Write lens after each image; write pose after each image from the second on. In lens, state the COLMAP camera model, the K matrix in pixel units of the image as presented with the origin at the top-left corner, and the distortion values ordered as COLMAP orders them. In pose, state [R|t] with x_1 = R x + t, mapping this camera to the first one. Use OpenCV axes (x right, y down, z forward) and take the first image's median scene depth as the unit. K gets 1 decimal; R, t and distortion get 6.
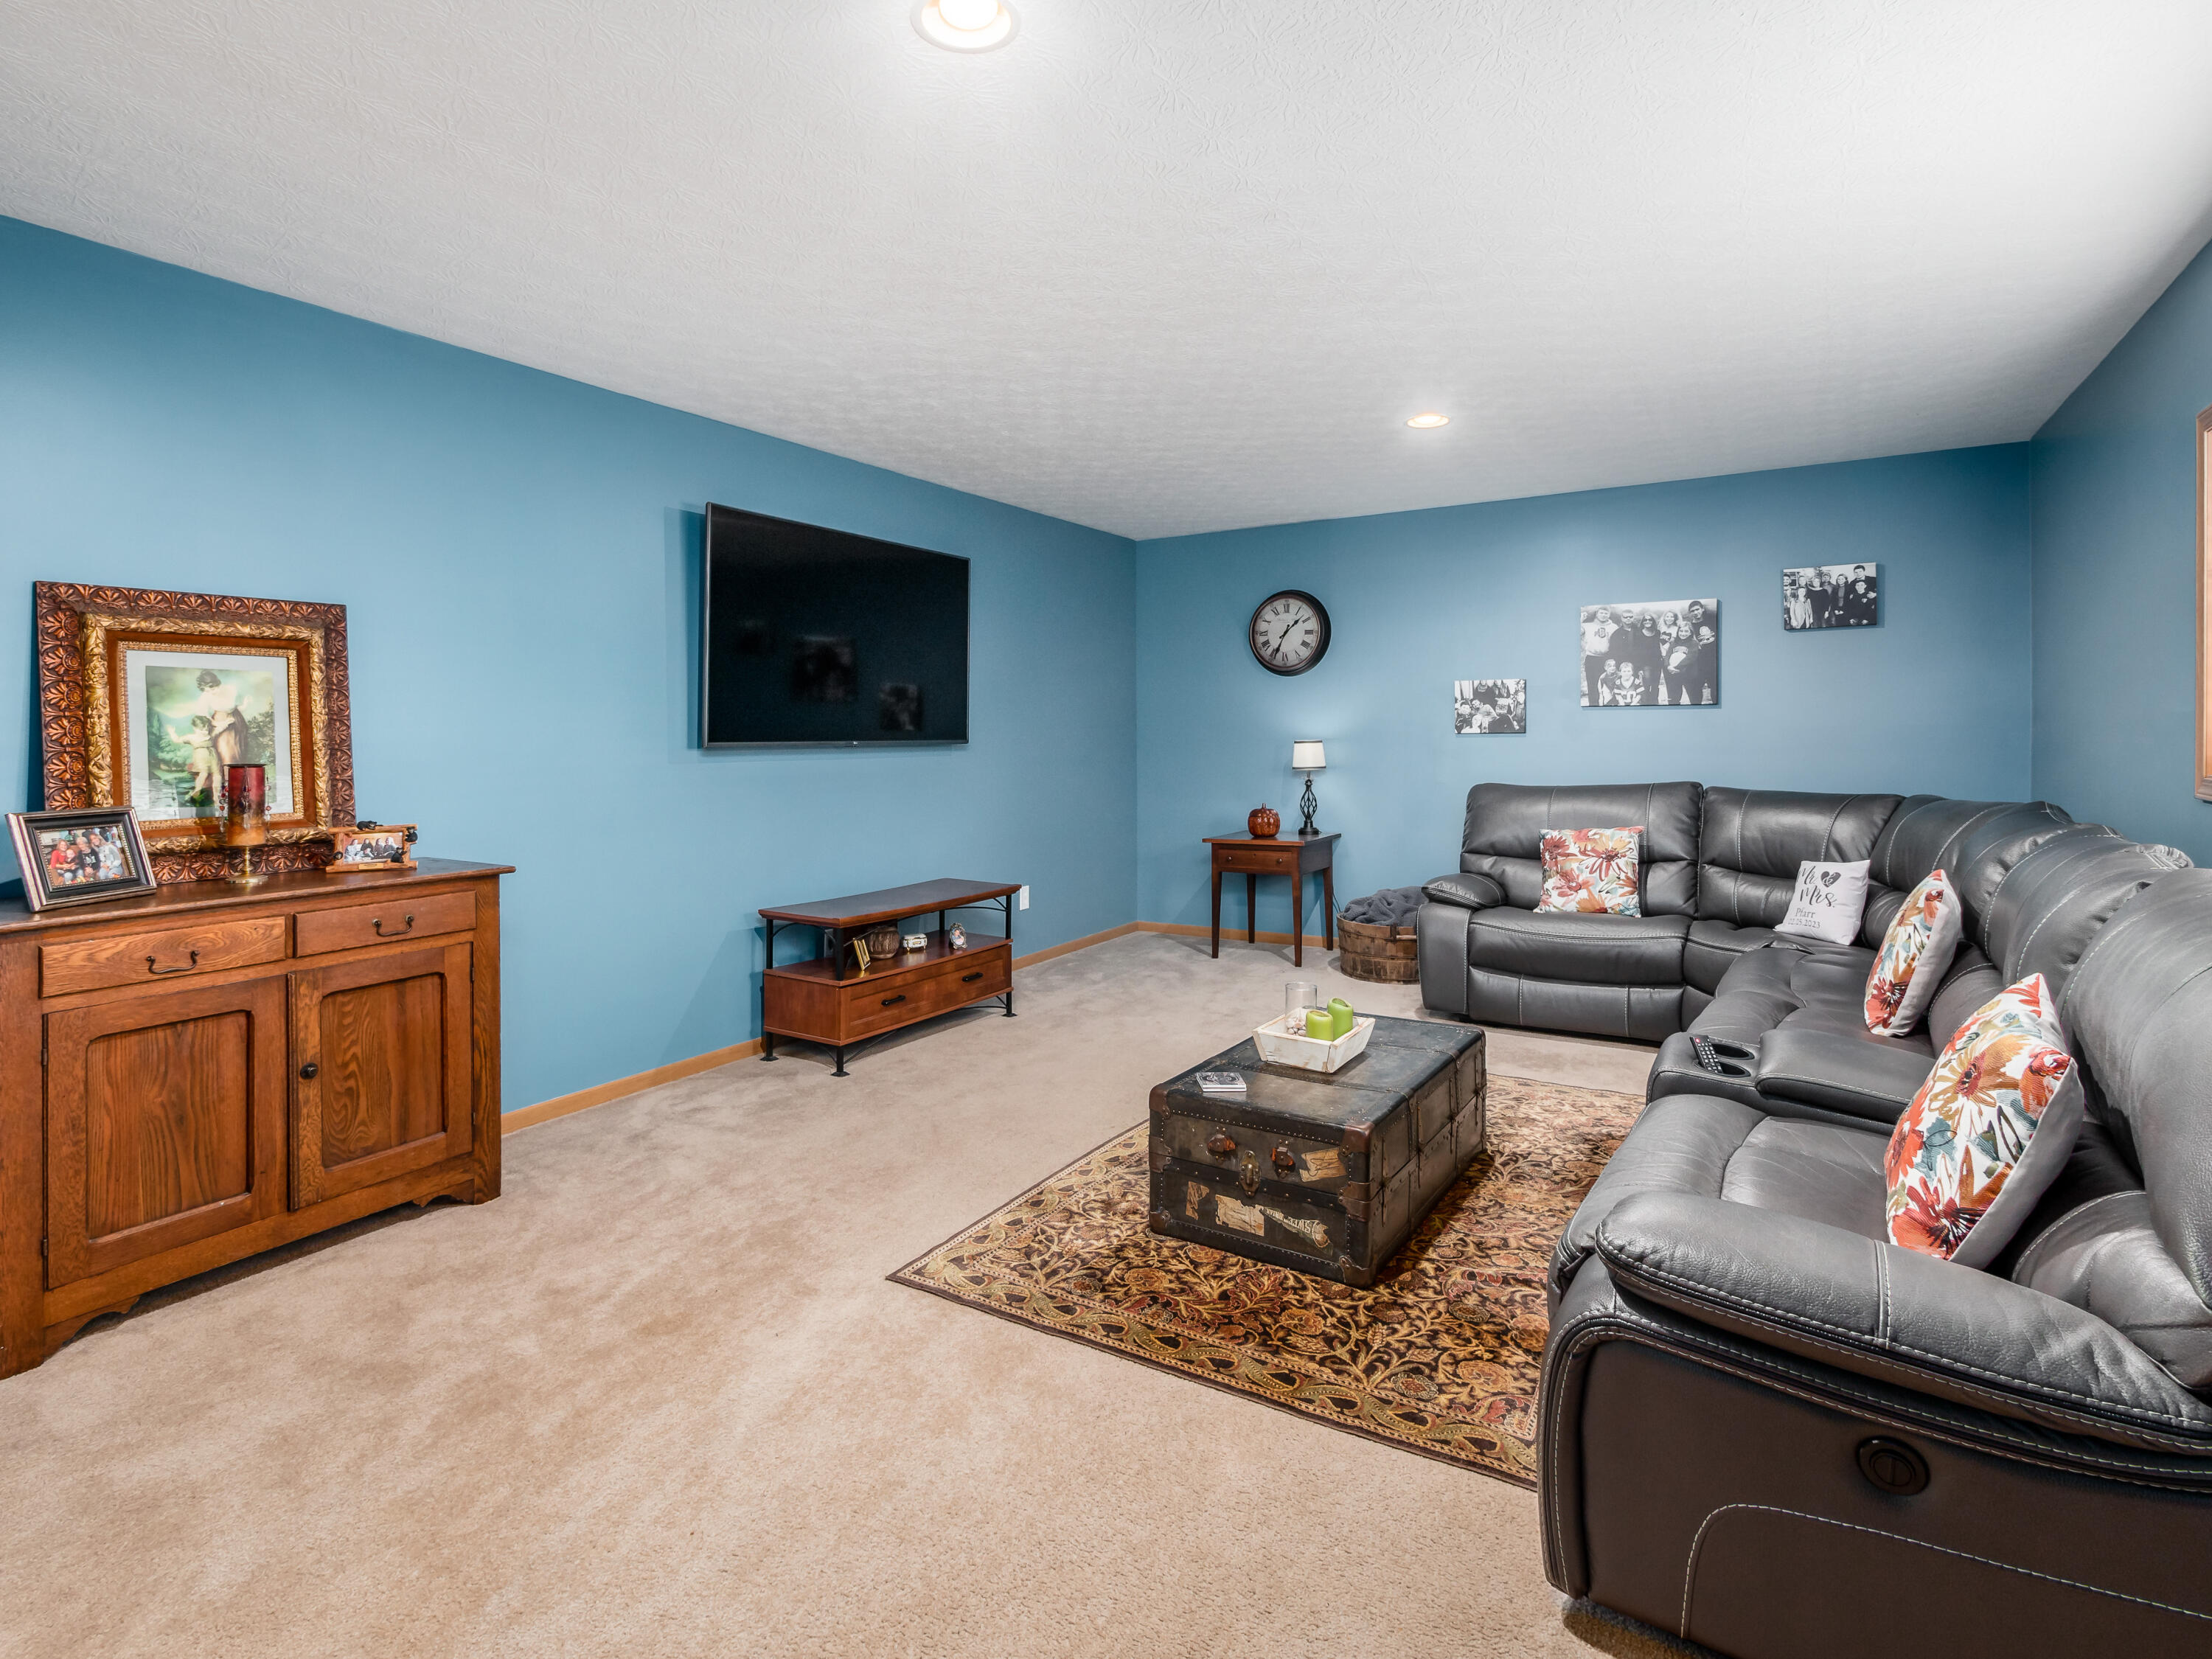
lens RADIAL K [[1100.0, 0, 1109.8], [0, 1100.0, 749.0], [0, 0, 1]] dist [0.001073, -0.000159]
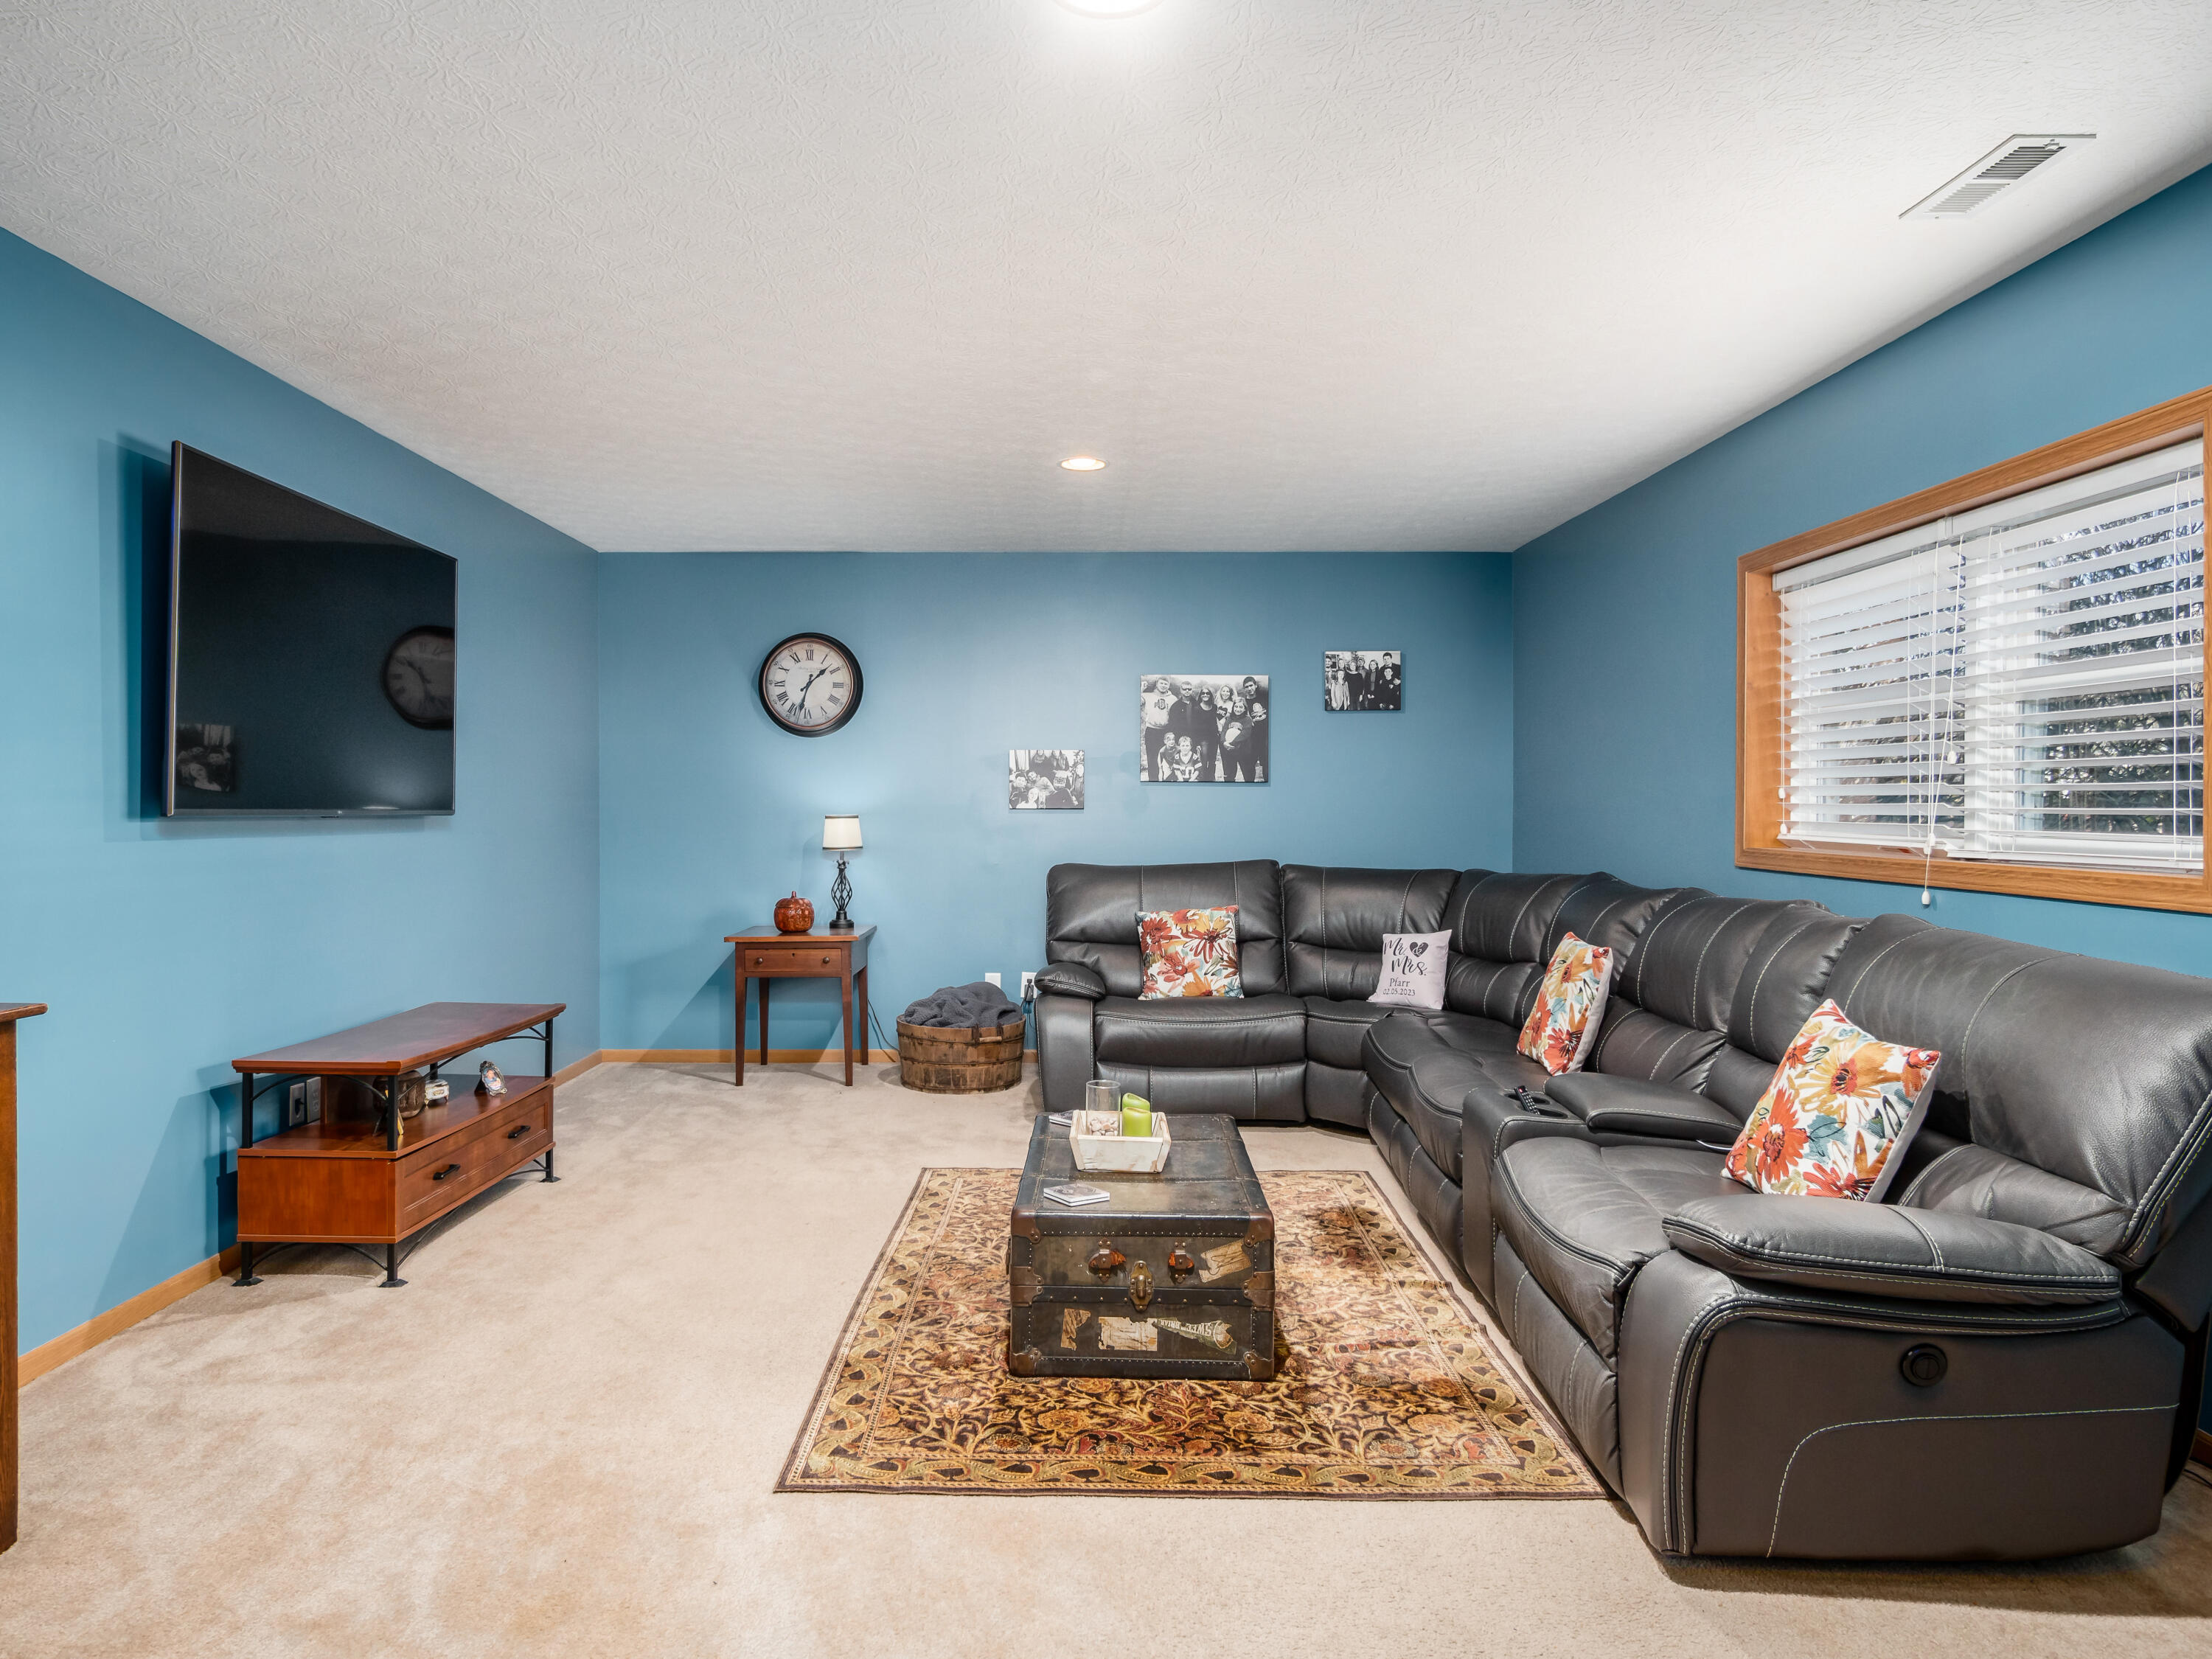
lens RADIAL K [[1347.4, 0, 1106.0], [0, 1347.4, 829.5], [0, 0, 1]] dist [0.002345, 0.002074]
pose [[0.866140, 0.002837, 0.499793, -0.268819], [-0.003323, 0.999994, 0.000082, 0.003851], [-0.499790, -0.001732, 0.866145, 0.026116]]
